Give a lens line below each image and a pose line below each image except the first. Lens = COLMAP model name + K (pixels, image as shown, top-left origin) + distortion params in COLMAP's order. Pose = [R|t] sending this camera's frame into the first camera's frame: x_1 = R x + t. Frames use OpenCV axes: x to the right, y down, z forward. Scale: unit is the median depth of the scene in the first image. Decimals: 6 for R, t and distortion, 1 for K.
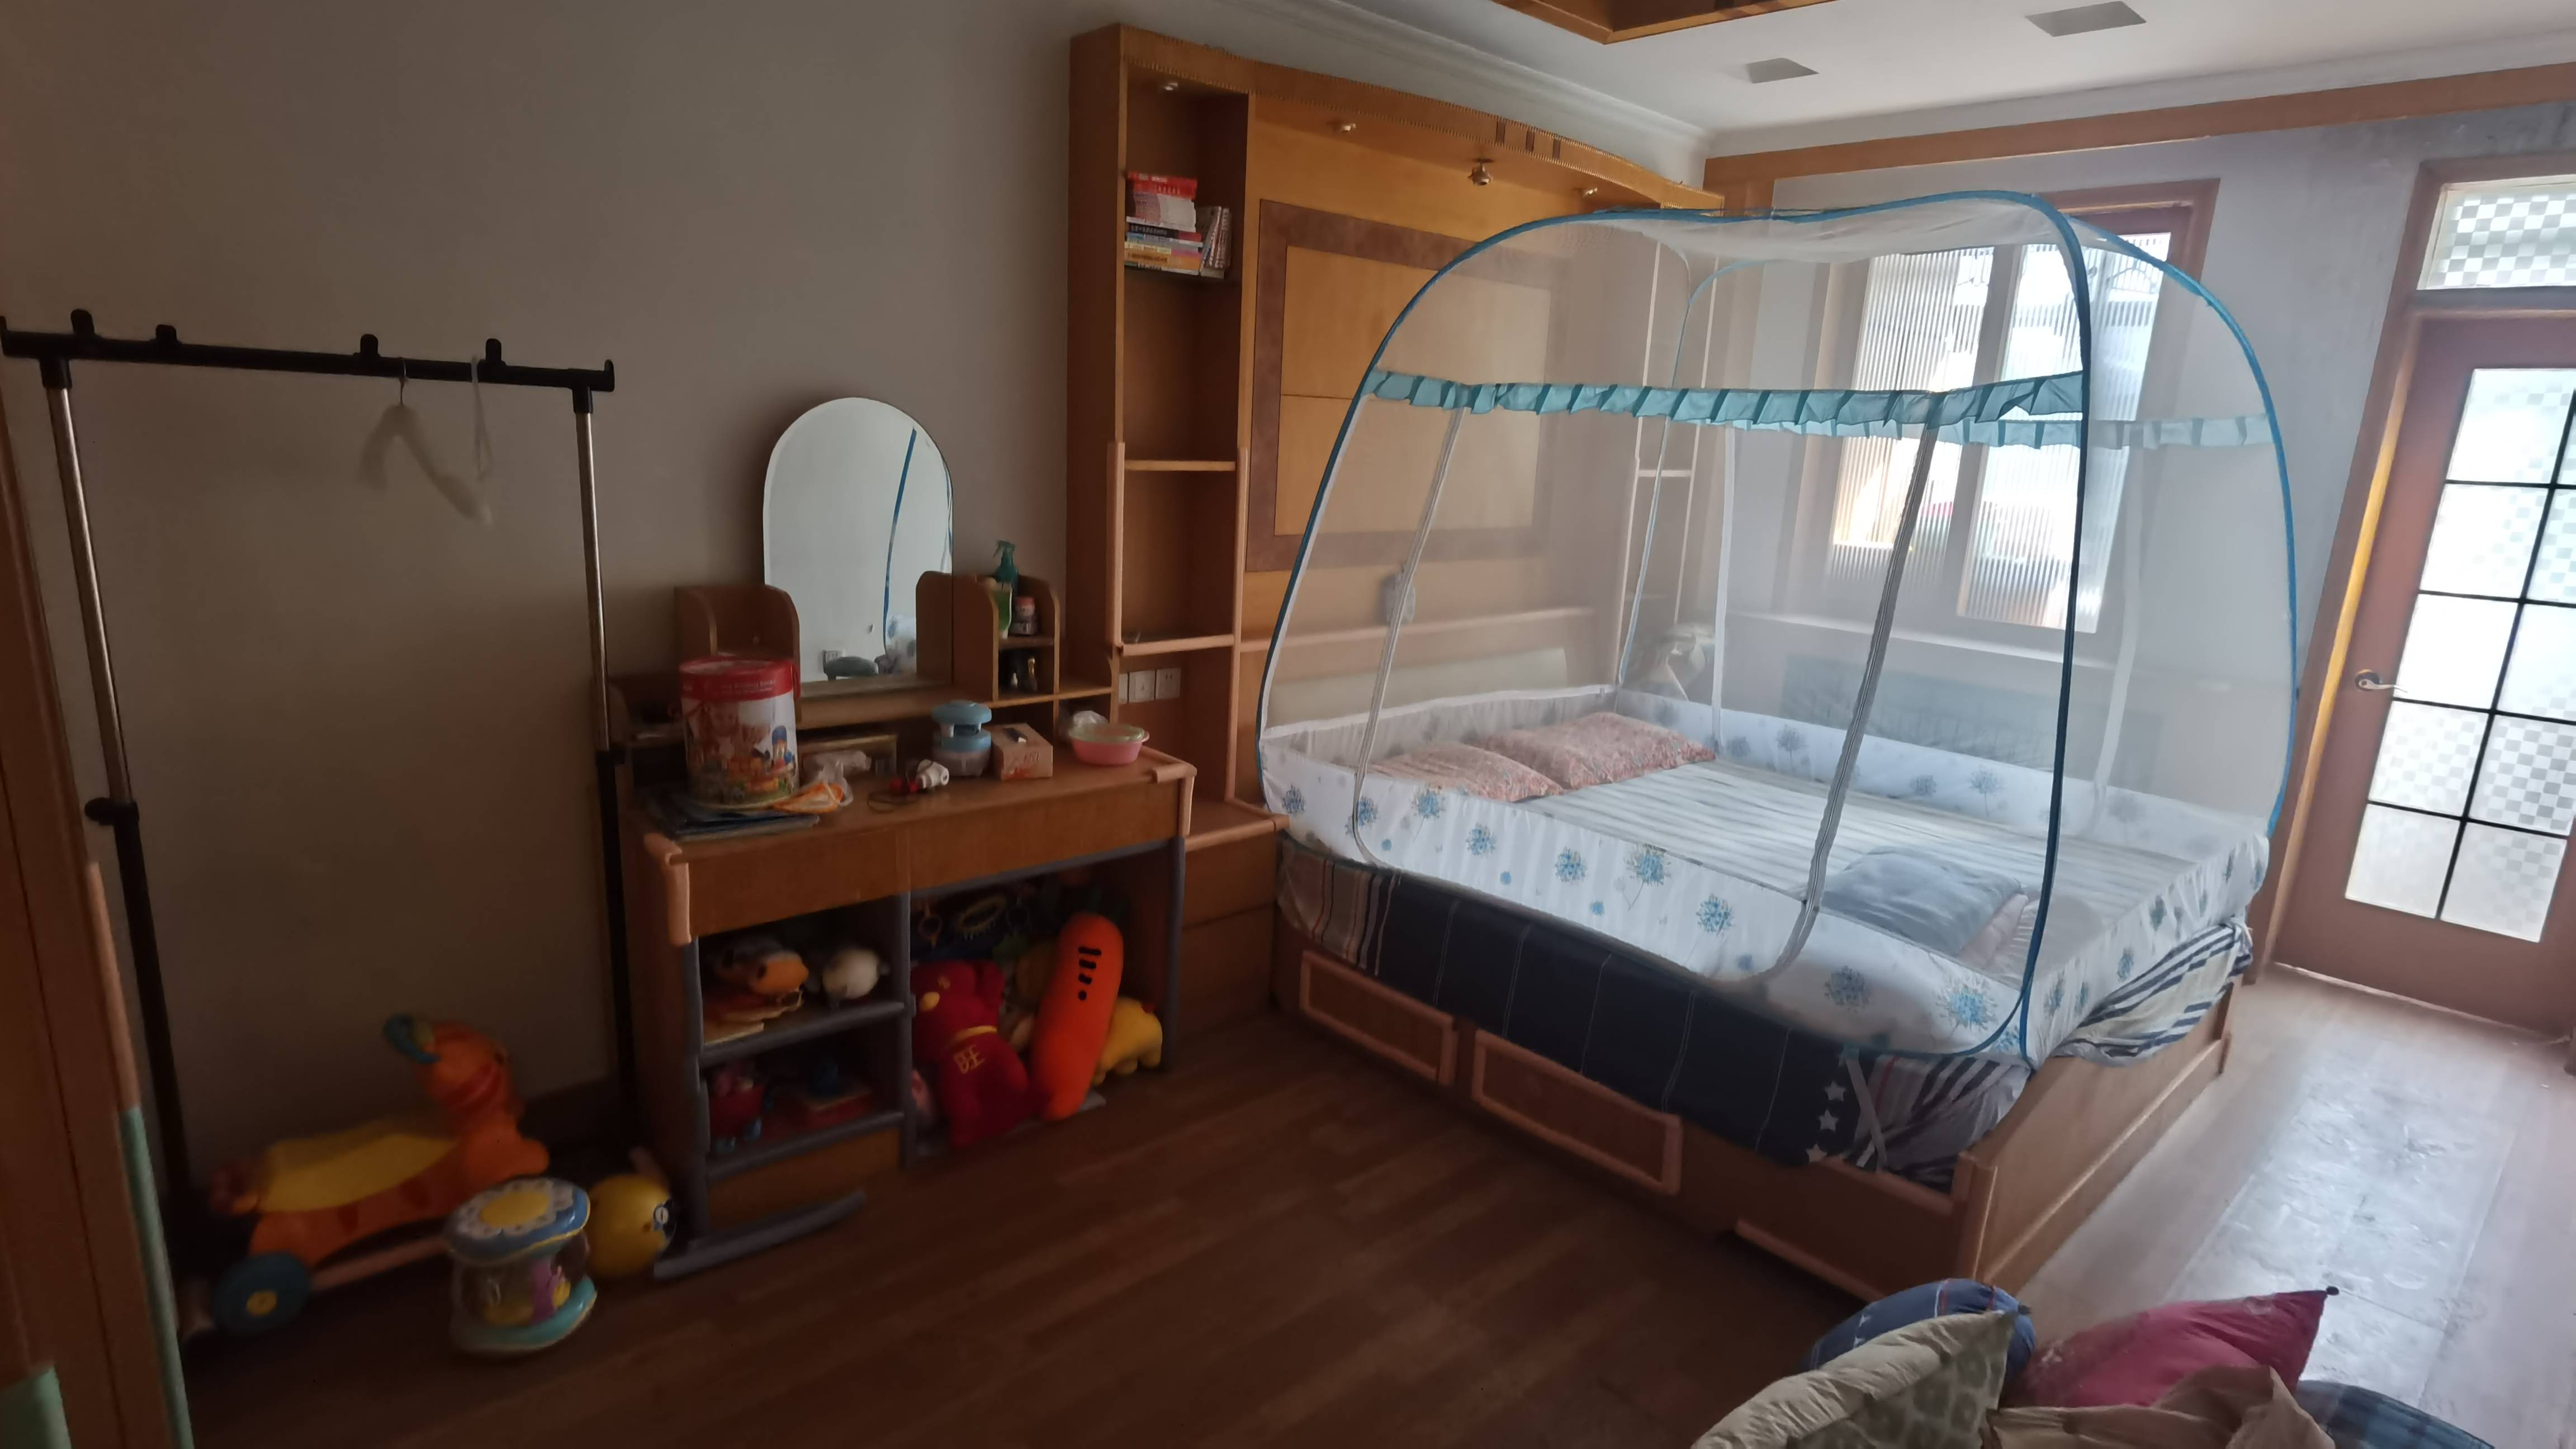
lens RADIAL K [[1338.1, 0, 1306.6], [0, 1338.1, 726.8], [0, 0, 1]] dist [0.042434, -0.000571]
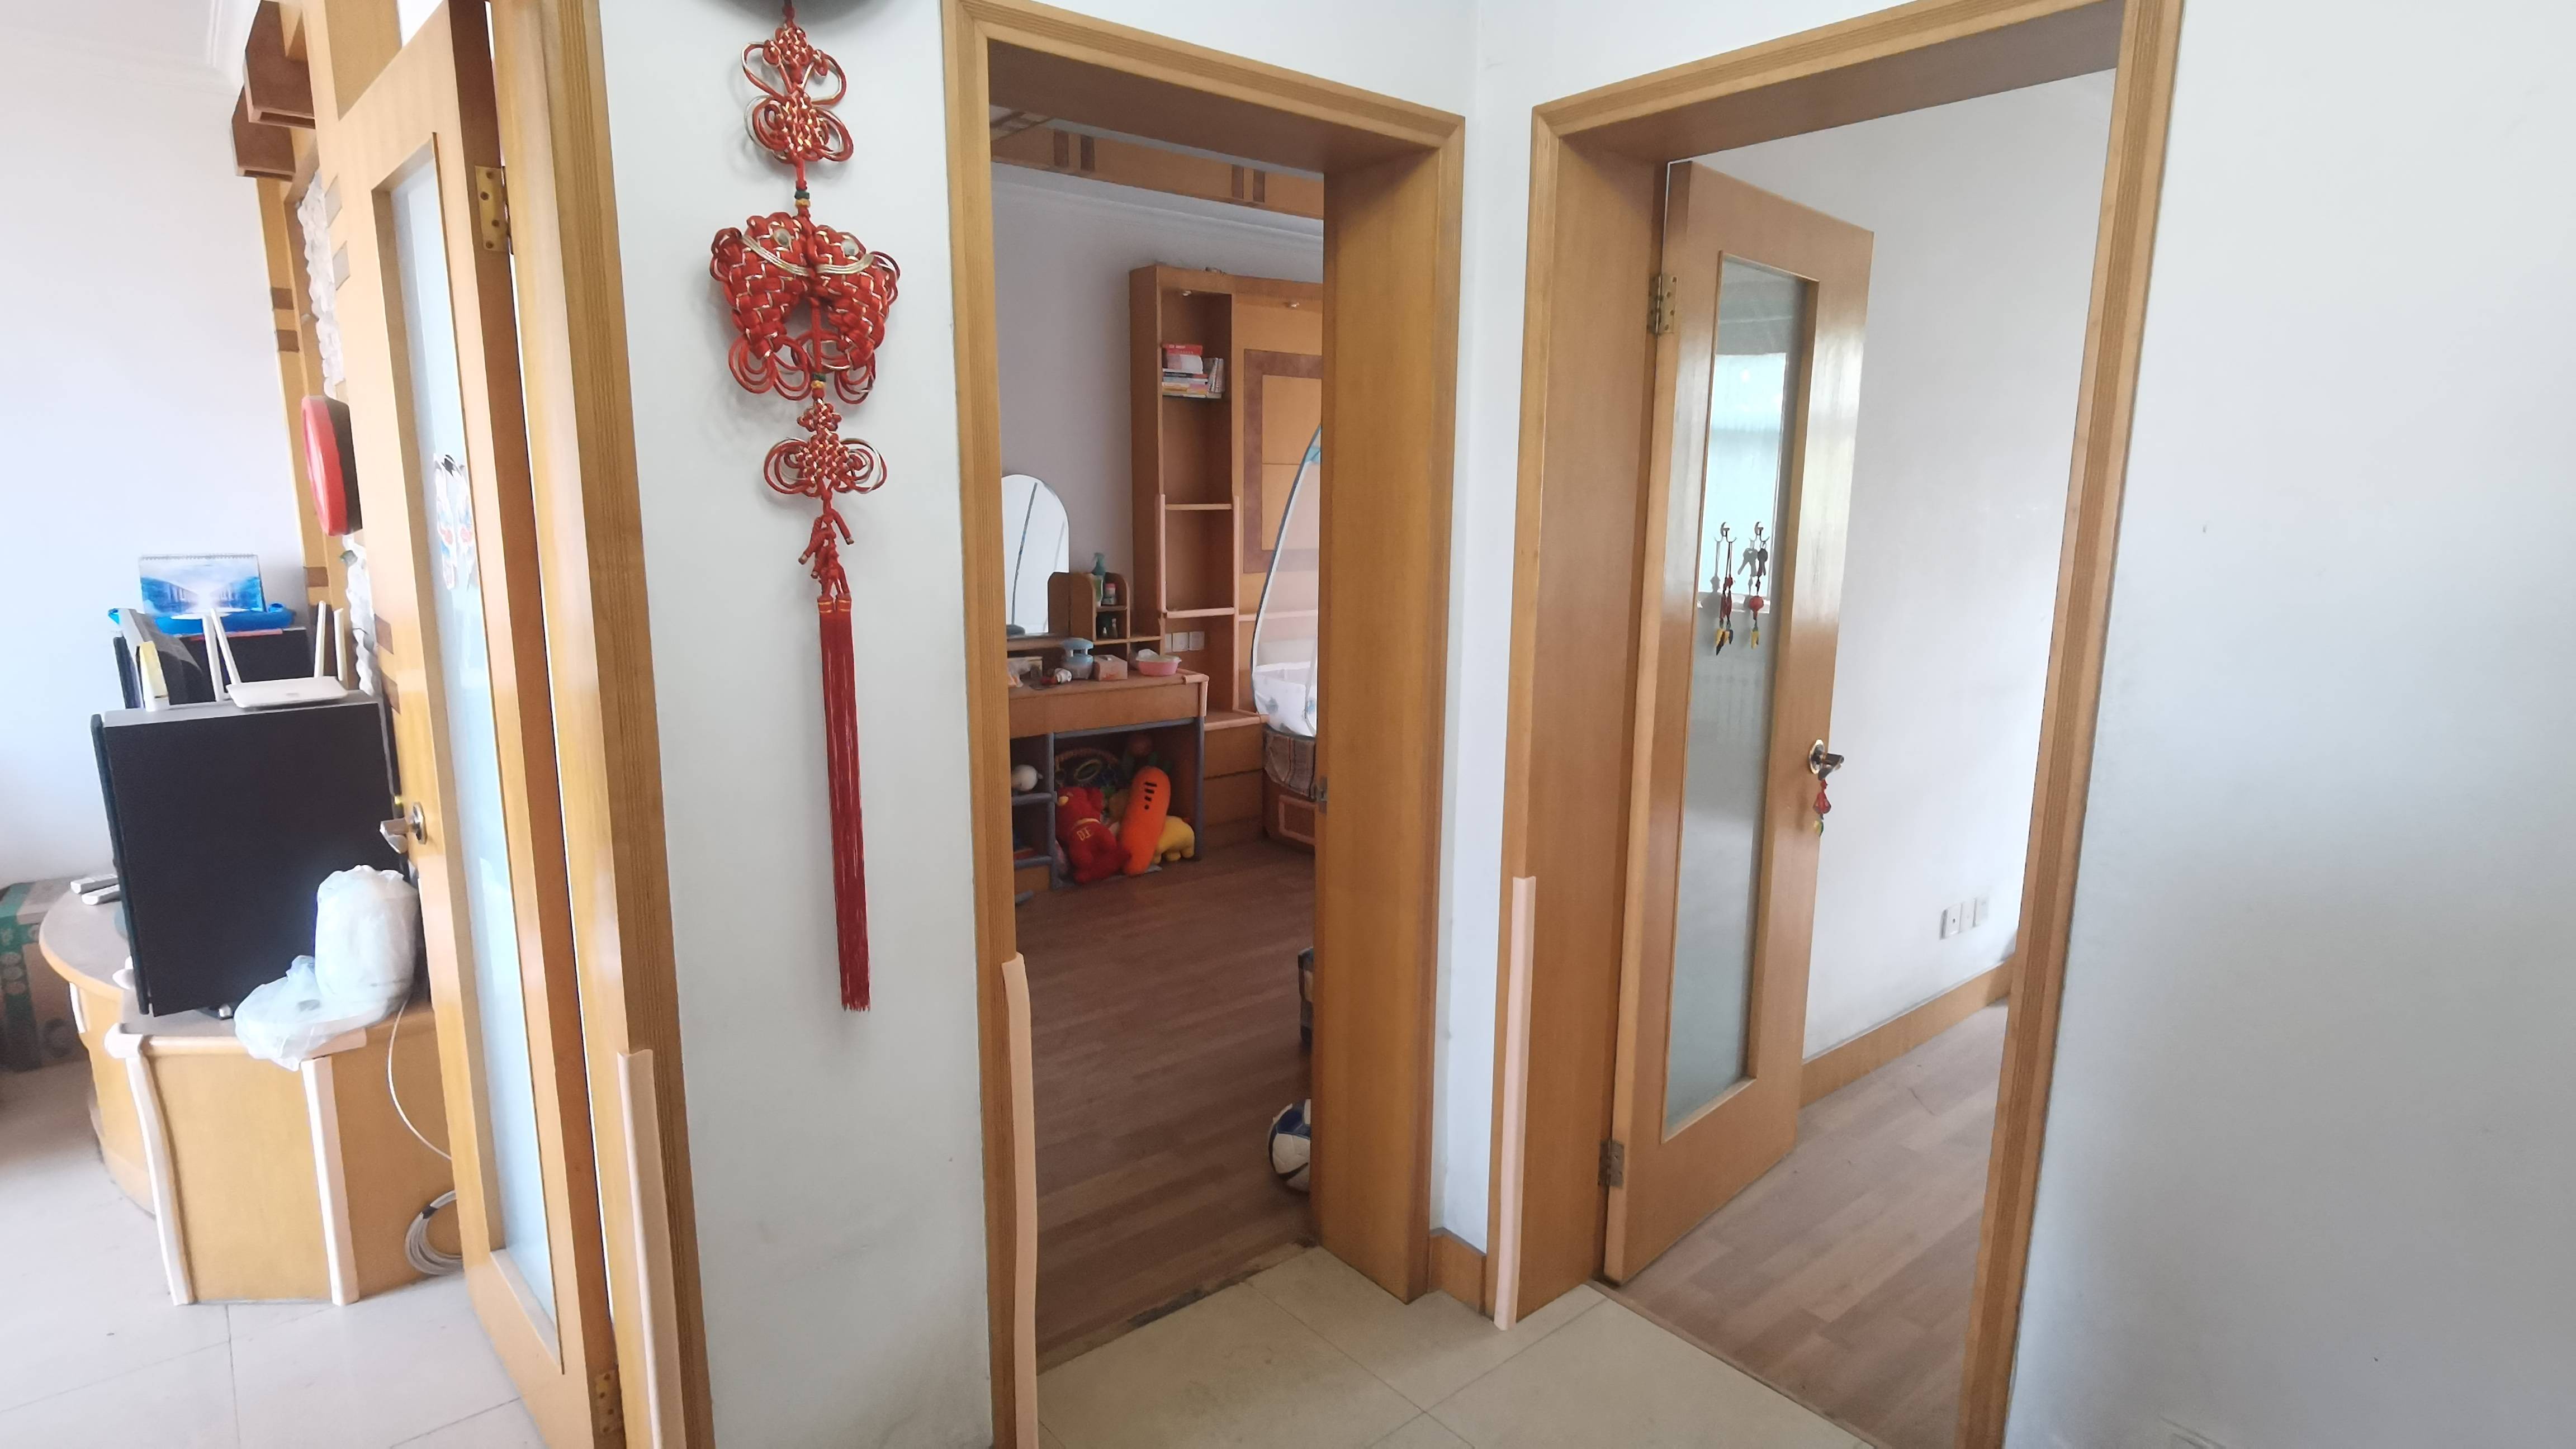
lens RADIAL K [[1338.1, 0, 1271.5], [0, 1338.1, 732.4], [0, 0, 1]] dist [0.042434, -0.000571]
pose [[0.995775, -0.028786, -0.087201, 0.147070], [0.024459, 0.998435, -0.050293, 0.189300], [0.088513, 0.047948, 0.994920, -0.712355]]
